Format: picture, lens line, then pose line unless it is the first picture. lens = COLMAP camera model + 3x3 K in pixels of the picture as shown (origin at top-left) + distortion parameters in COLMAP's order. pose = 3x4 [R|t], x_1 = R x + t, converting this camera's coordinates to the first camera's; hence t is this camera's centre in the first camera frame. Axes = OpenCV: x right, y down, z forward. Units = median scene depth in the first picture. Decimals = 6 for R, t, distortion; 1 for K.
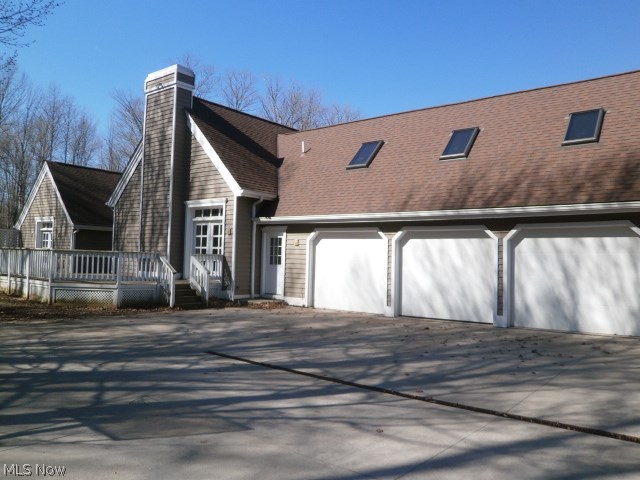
lens RADIAL K [[487.1, 0, 320.2], [0, 487.1, 247.7], [0, 0, 1]] dist [-0.088524, 0.044788]
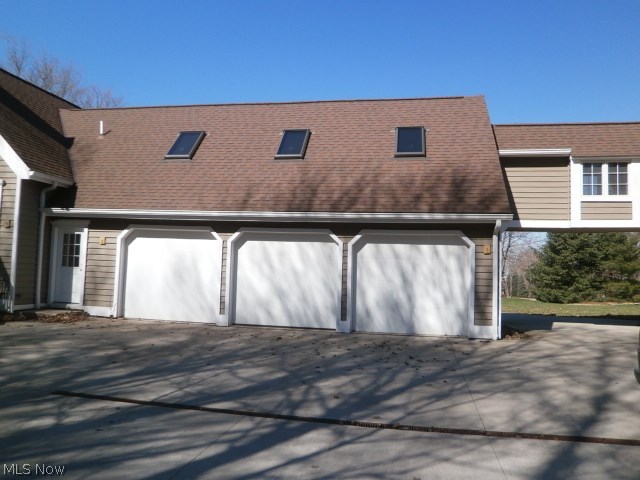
lens RADIAL K [[490.1, 0, 297.0], [0, 490.1, 239.1], [0, 0, 1]] dist [-0.050765, 0.003019]
pose [[0.887493, 0.031599, 0.459737, -0.149621], [-0.023682, 0.999455, -0.022980, -0.001702], [-0.460213, 0.009507, 0.887758, 0.118690]]
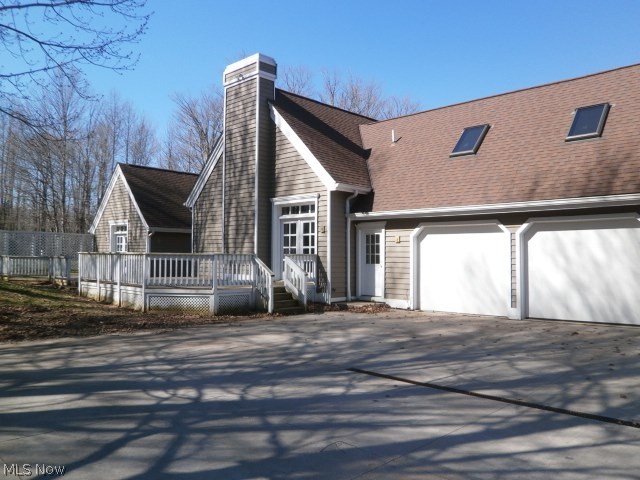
lens RADIAL K [[488.8, 0, 320.0], [0, 488.8, 240.0], [0, 0, 1]] dist [-0.080346, -0.000276]
pose [[0.995111, -0.026616, -0.095109, -0.117906], [0.025474, 0.999588, -0.013205, -0.000447], [0.095422, 0.010718, 0.995379, 0.083001]]
